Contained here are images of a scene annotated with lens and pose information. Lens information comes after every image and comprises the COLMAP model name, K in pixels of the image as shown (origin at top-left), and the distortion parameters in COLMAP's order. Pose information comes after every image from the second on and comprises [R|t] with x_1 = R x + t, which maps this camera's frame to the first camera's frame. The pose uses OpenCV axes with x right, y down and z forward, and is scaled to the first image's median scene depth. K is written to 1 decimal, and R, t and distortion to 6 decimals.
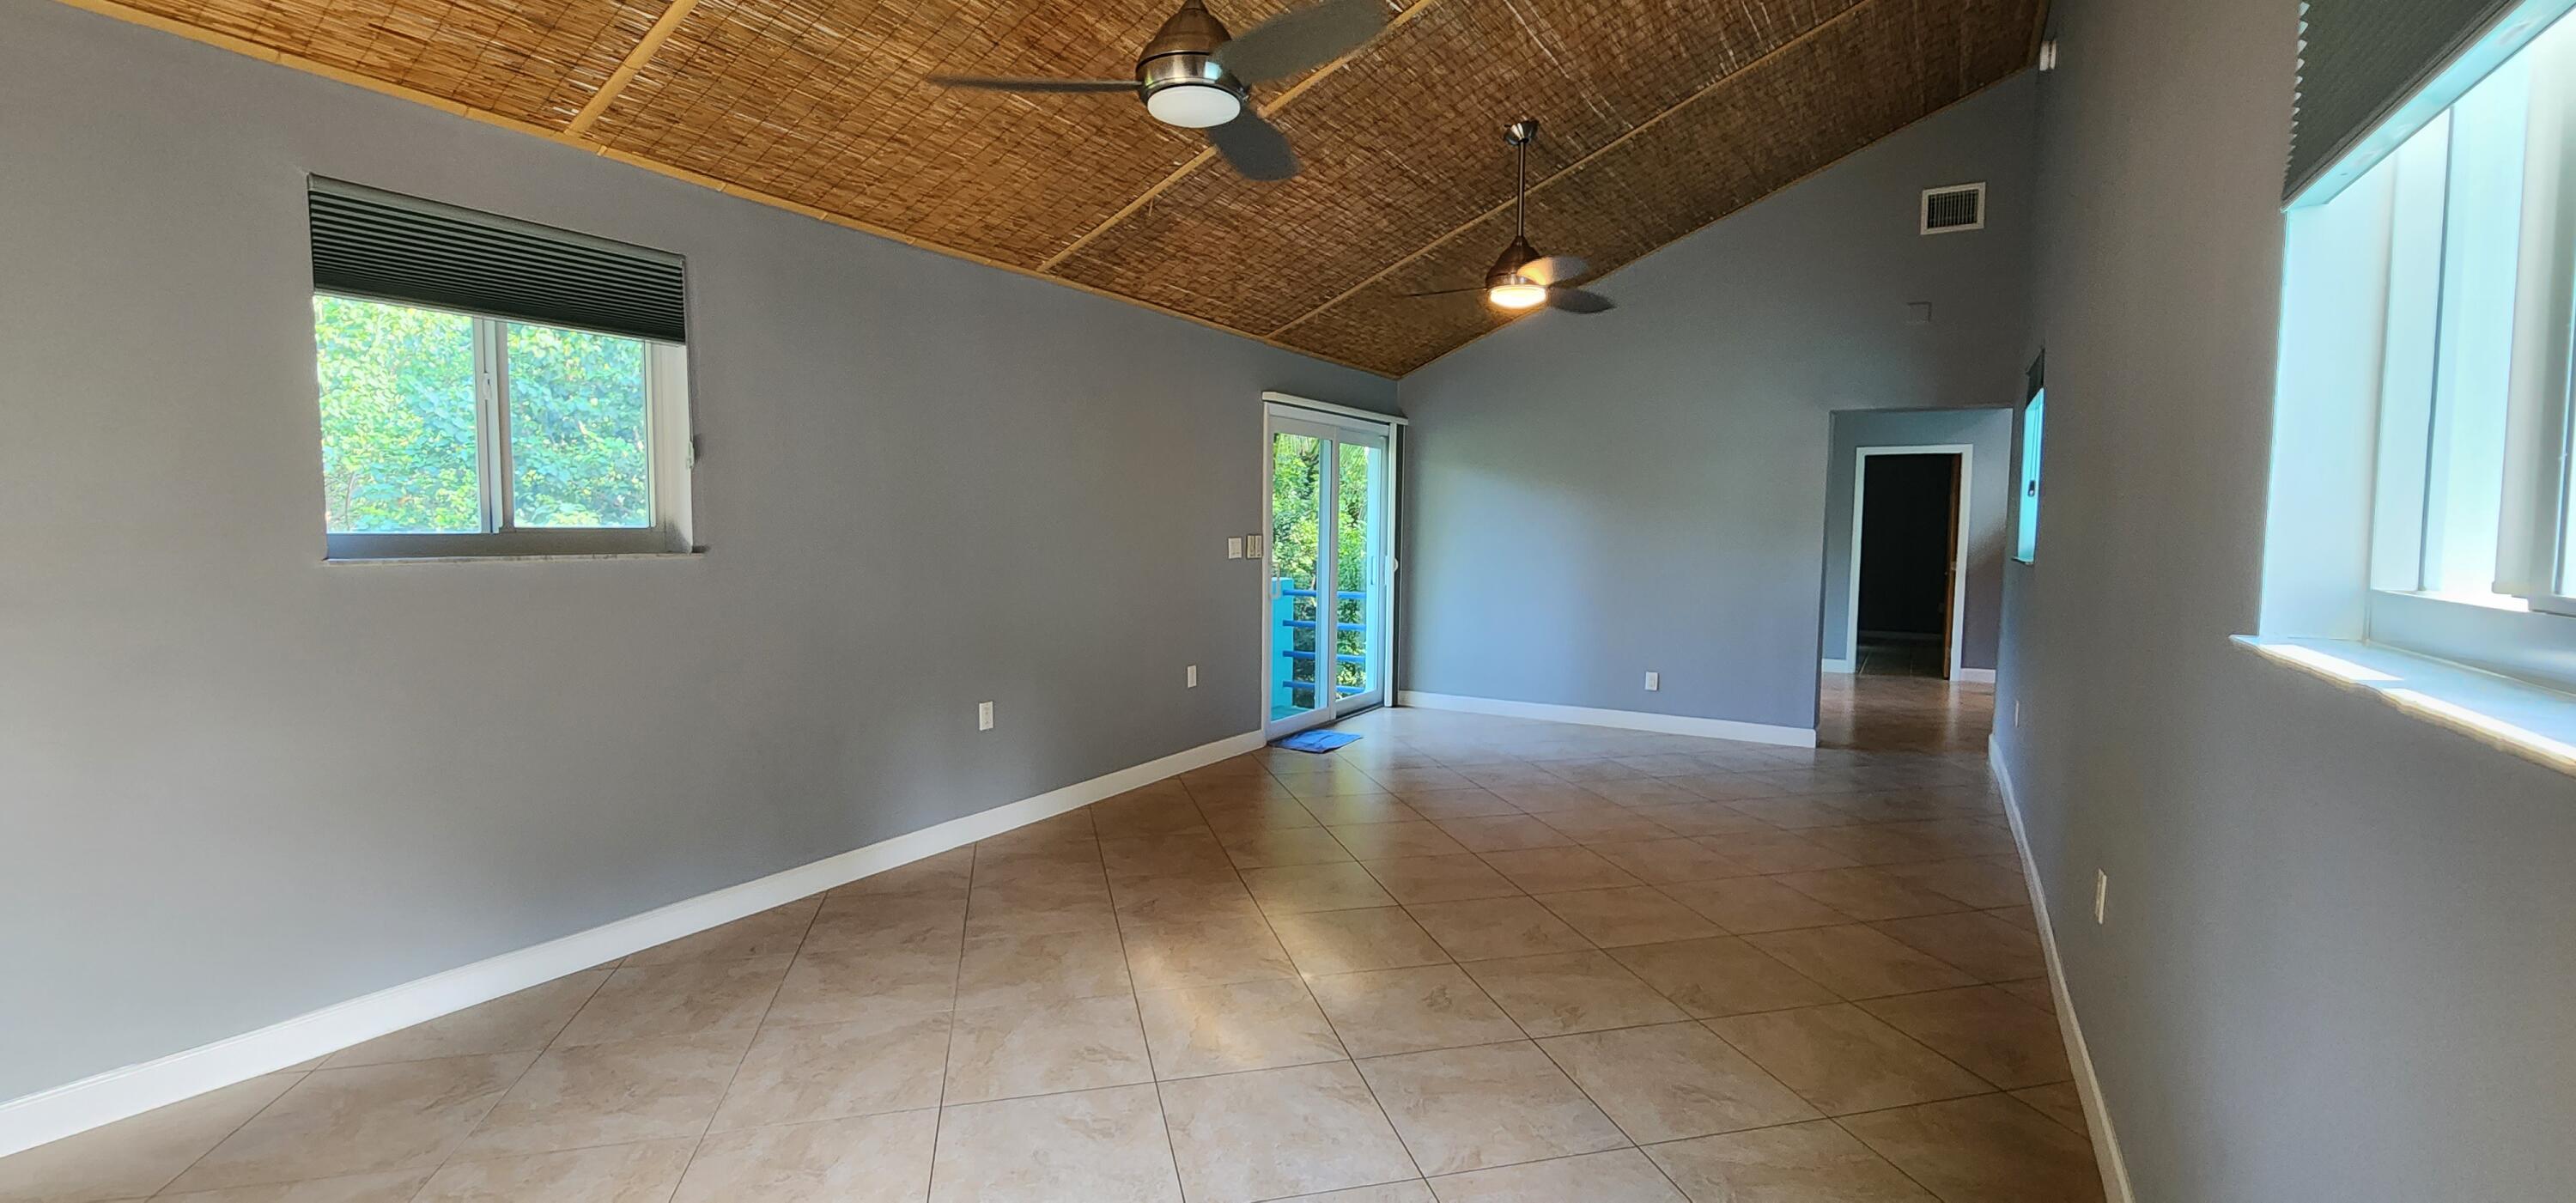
lens RADIAL K [[1068.1, 0, 1273.0], [0, 1068.1, 593.9], [0, 0, 1]] dist [0.007206, -0.001088]
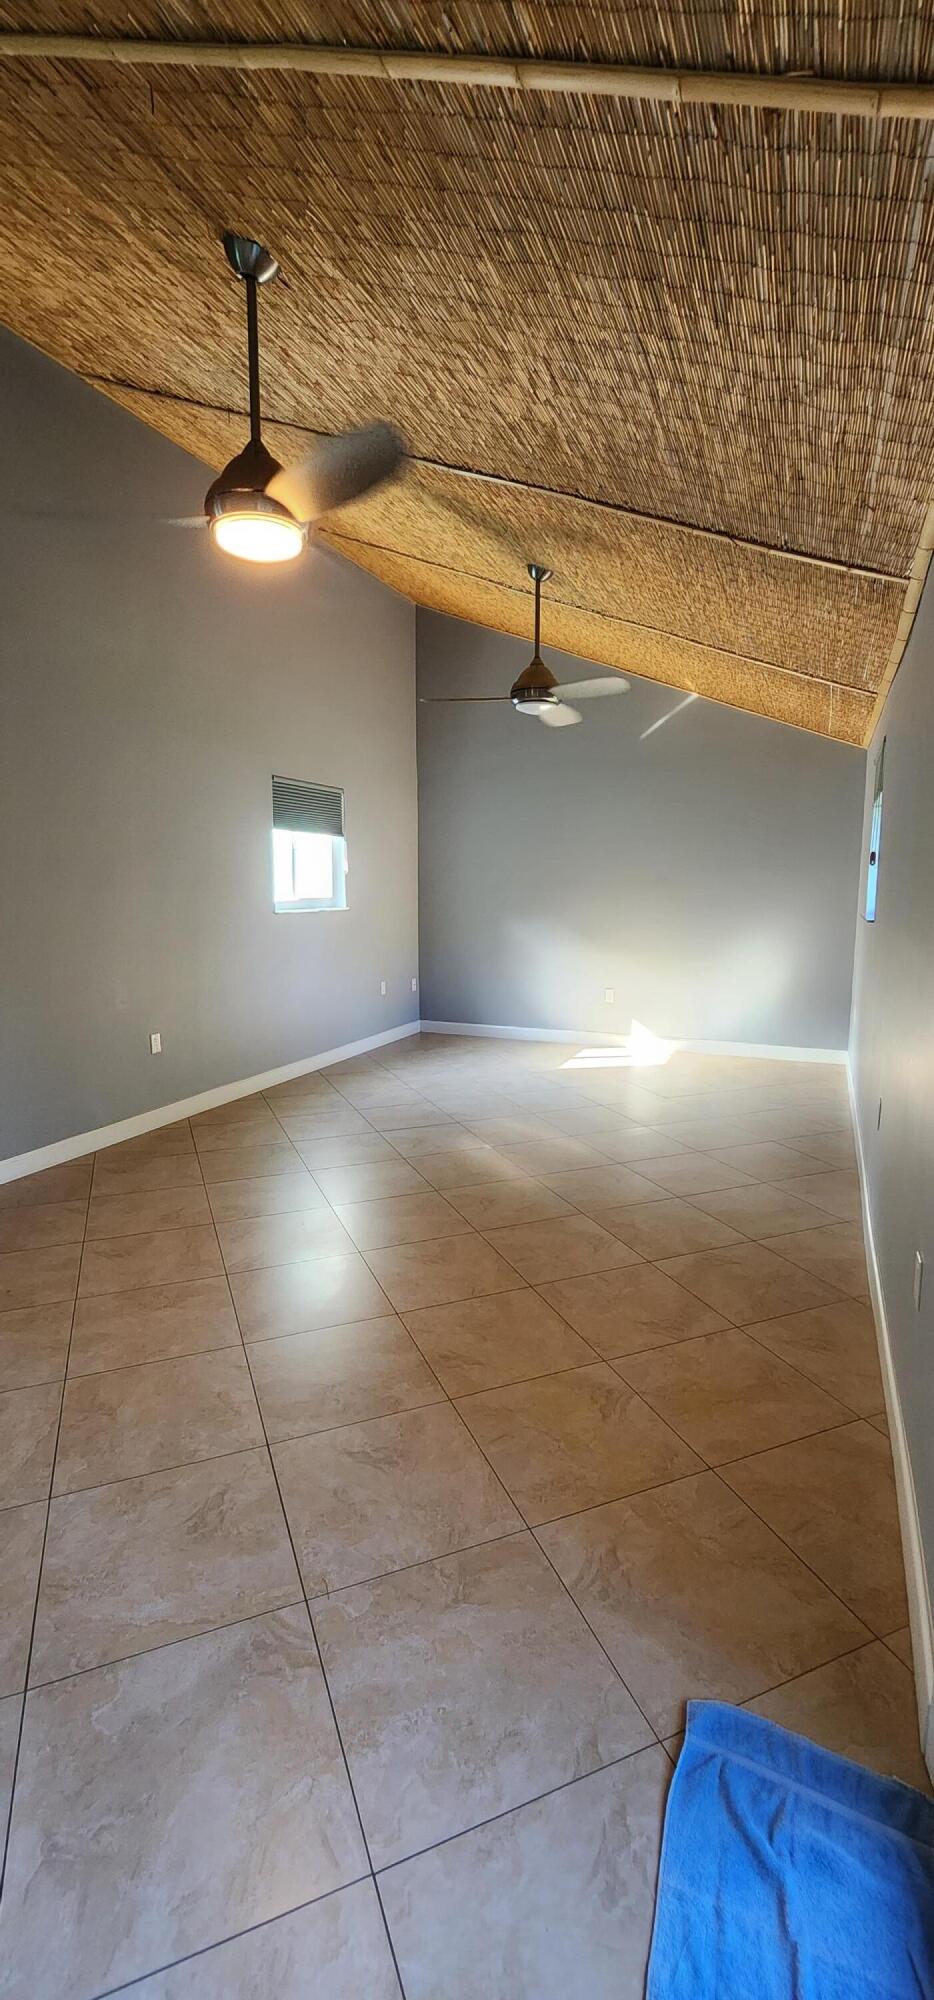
lens RADIAL K [[829.2, 0, 469.3], [0, 829.2, 997.2], [0, 0, 1]] dist [0.007206, -0.001088]
pose [[-0.988136, 0.012209, -0.153094, 0.265488], [-0.019443, 0.978870, 0.203556, -0.170487], [0.152344, 0.204117, -0.967020, 2.225596]]
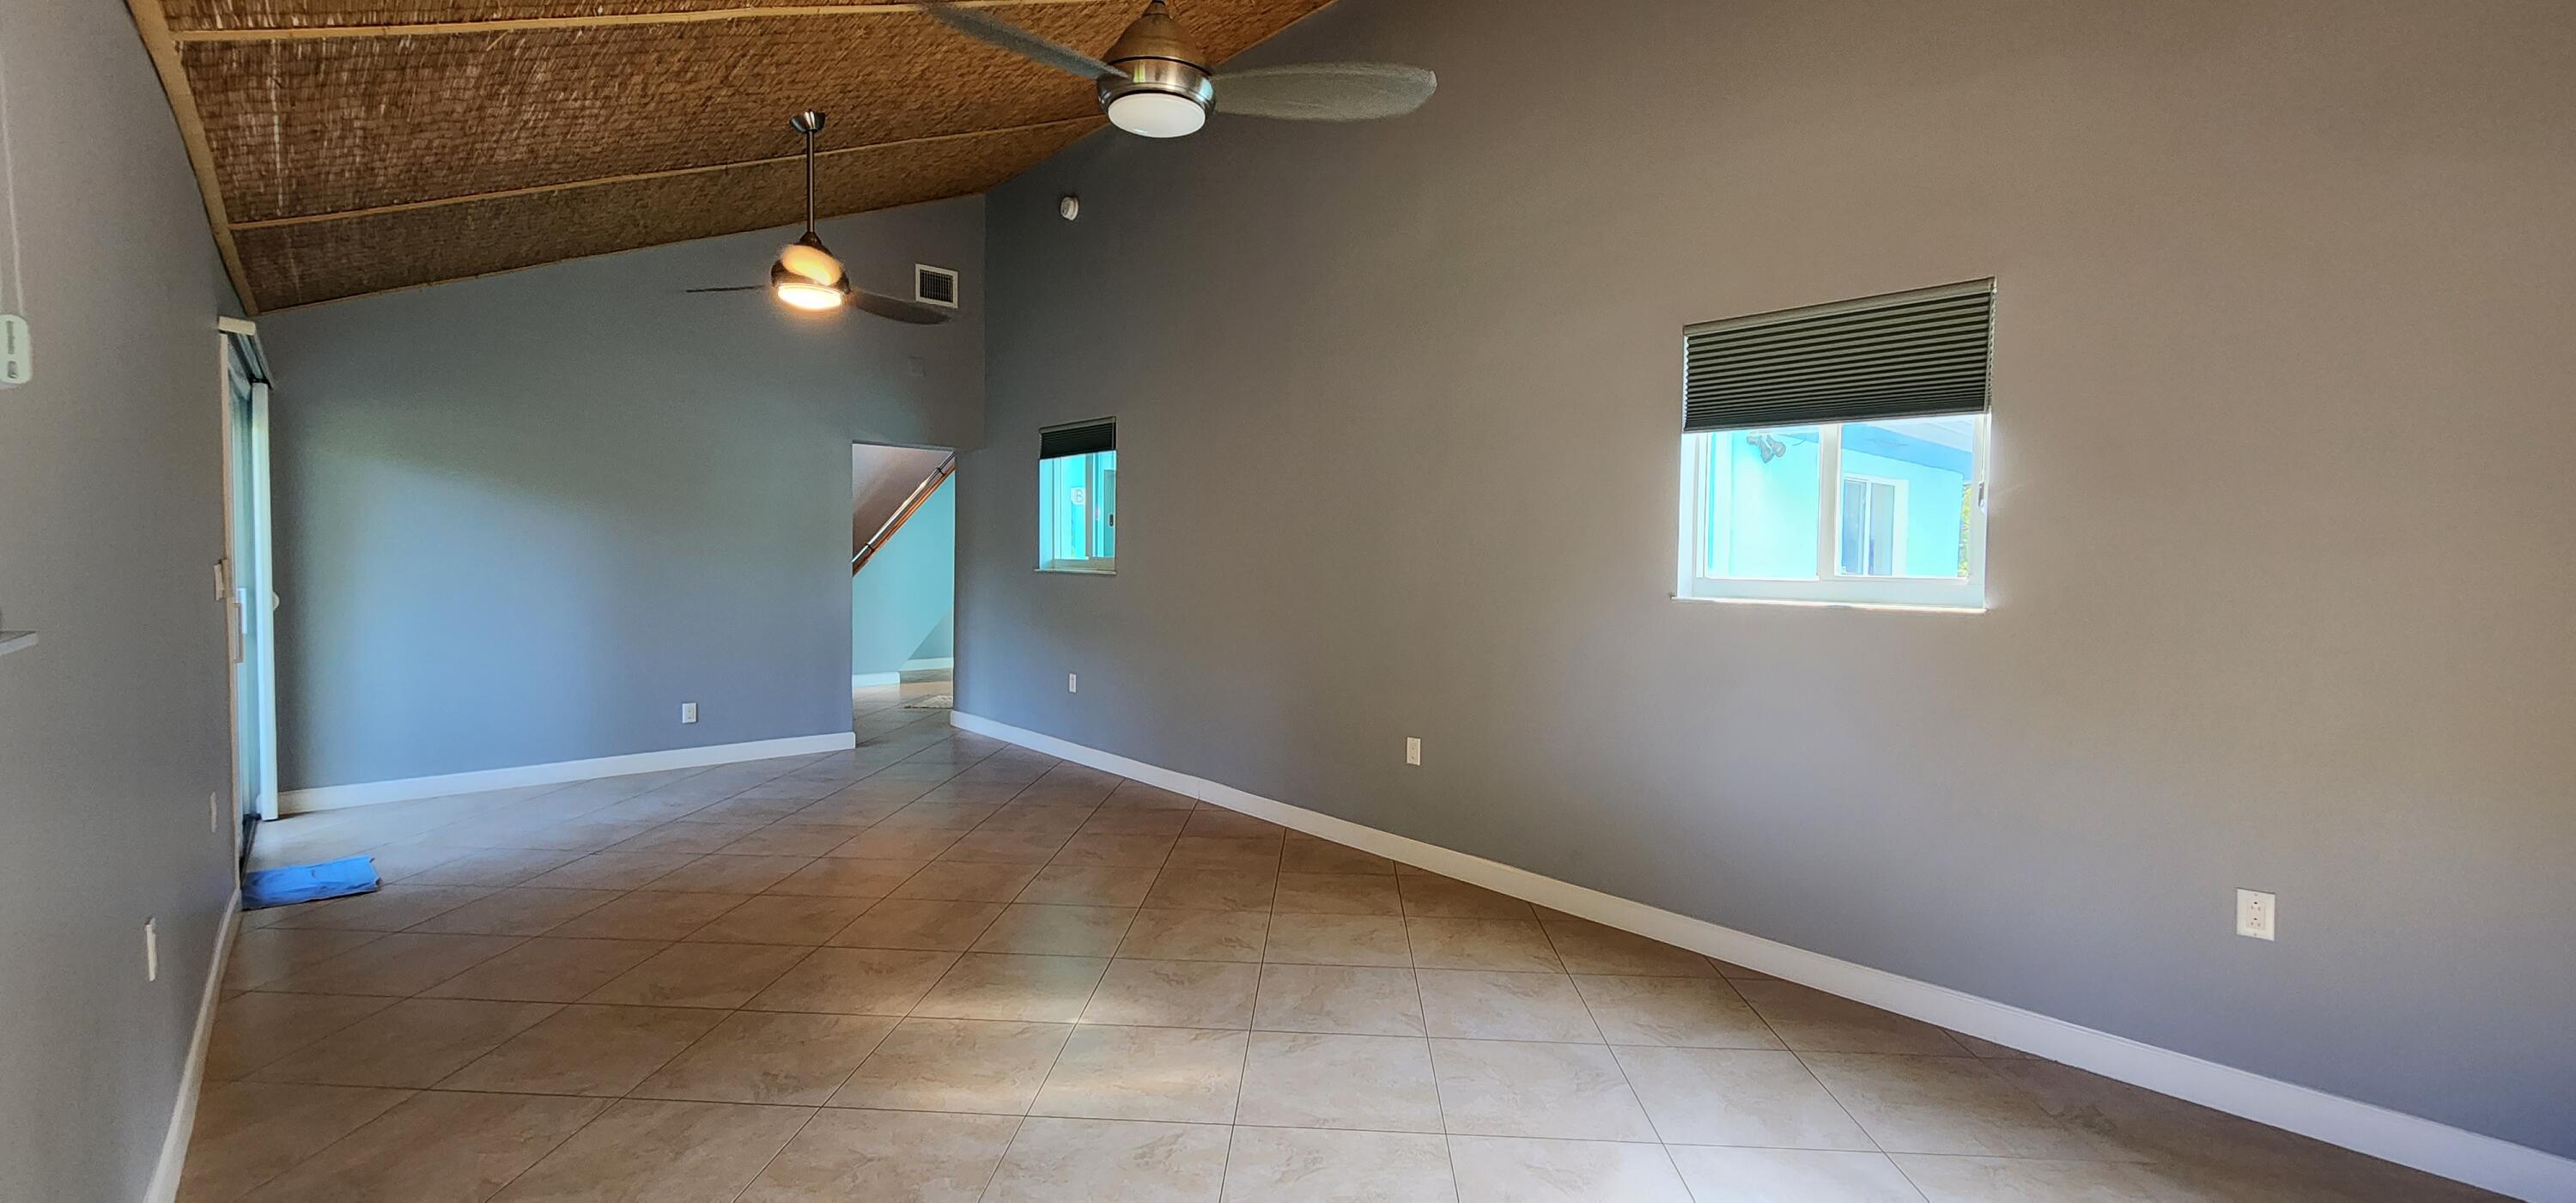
lens RADIAL K [[1068.1, 0, 1282.3], [0, 1068.1, 599.8], [0, 0, 1]] dist [0.007206, -0.001088]
pose [[0.283958, -0.048906, 0.957589, -0.790275], [0.053929, 0.997932, 0.034974, -0.041516], [-0.957319, 0.041711, 0.286009, 0.516204]]
